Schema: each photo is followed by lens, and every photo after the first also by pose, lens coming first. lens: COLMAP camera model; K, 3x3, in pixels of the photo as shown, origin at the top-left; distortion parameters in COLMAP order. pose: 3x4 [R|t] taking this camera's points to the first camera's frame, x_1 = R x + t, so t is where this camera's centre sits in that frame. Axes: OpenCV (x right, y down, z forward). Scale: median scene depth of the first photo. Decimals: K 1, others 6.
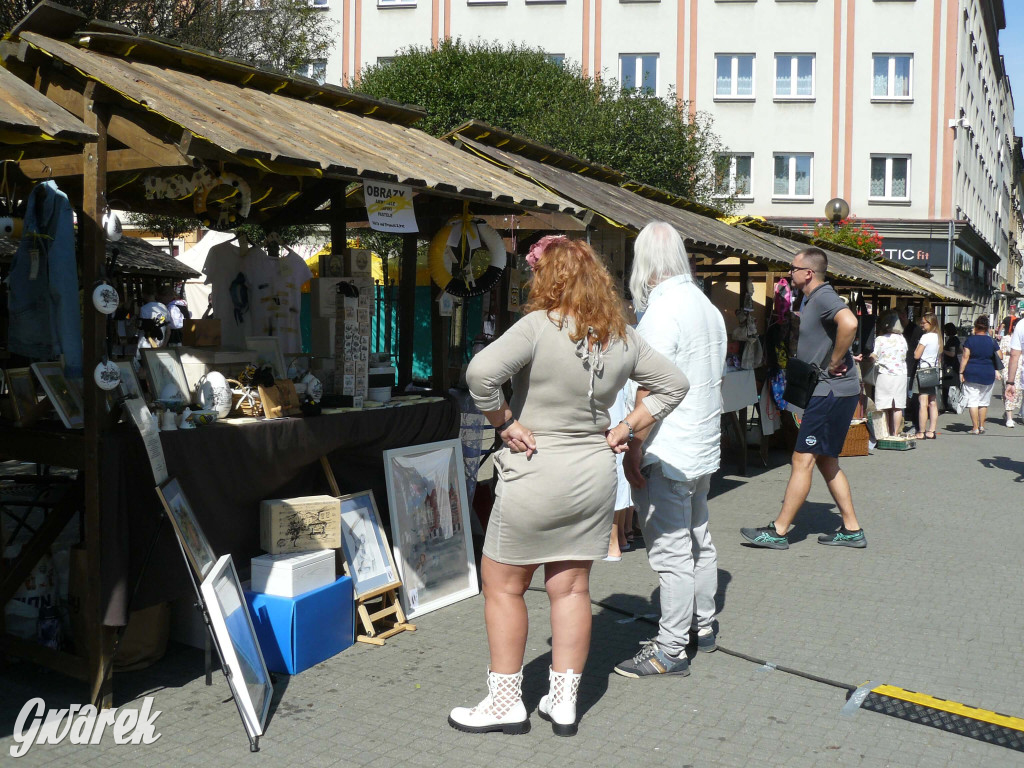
lens RADIAL K [[1110.1, 0, 511.7], [0, 1110.1, 398.3], [0, 0, 1]] dist [-0.178297, 0.198926]
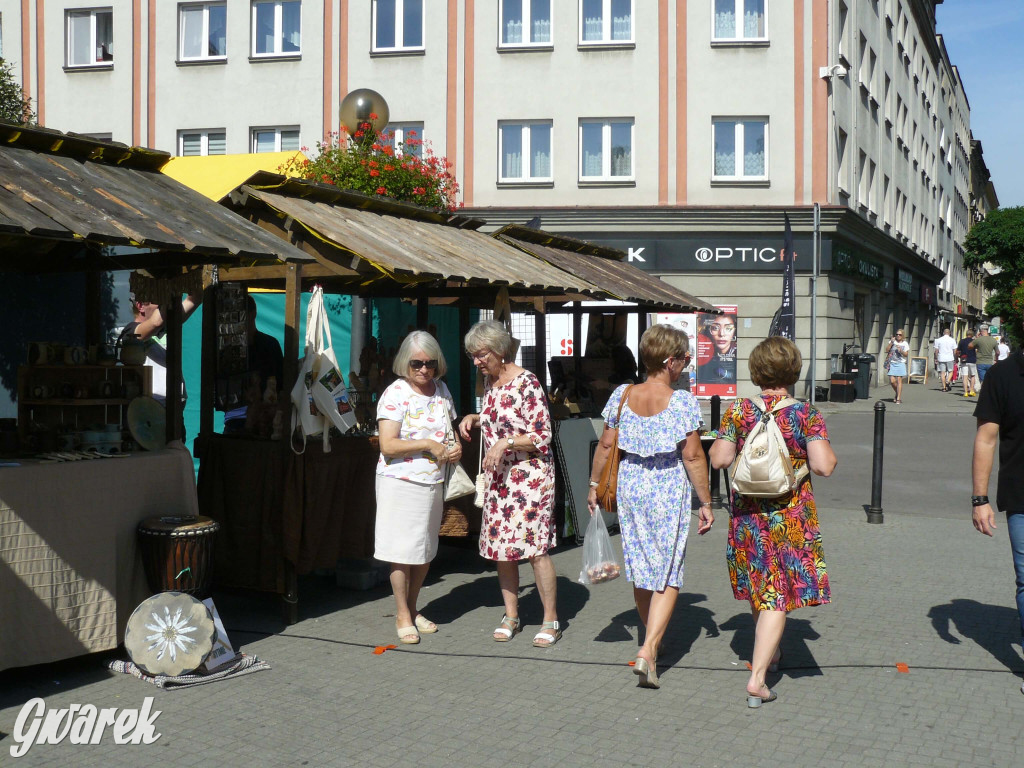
lens RADIAL K [[1110.1, 0, 511.7], [0, 1110.1, 398.3], [0, 0, 1]] dist [-0.178297, 0.198926]
pose [[0.999917, -0.011433, 0.005930, 0.190111], [0.011609, 0.999465, -0.030562, -0.017299], [-0.005578, 0.030629, 0.999515, 0.277403]]
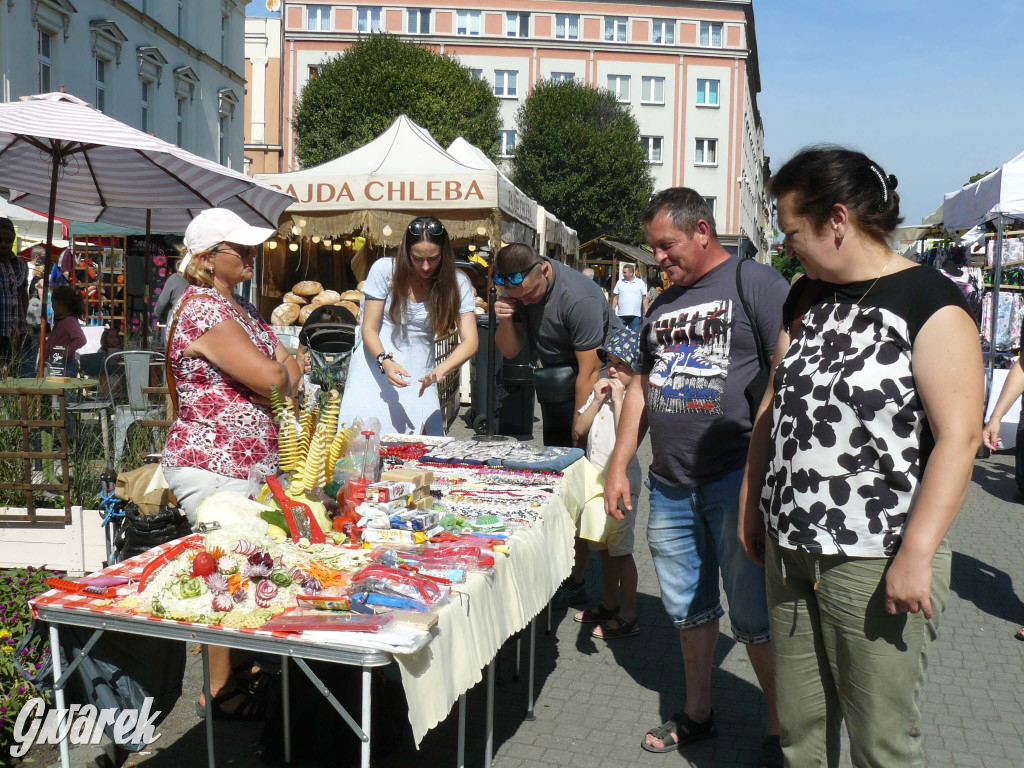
lens RADIAL K [[1110.1, 0, 511.7], [0, 1110.1, 398.3], [0, 0, 1]] dist [-0.178297, 0.198926]
pose [[0.976311, -0.017413, 0.215670, -0.335253], [0.012491, 0.999630, 0.024161, 0.050869], [-0.216011, -0.020894, 0.976167, -0.653097]]
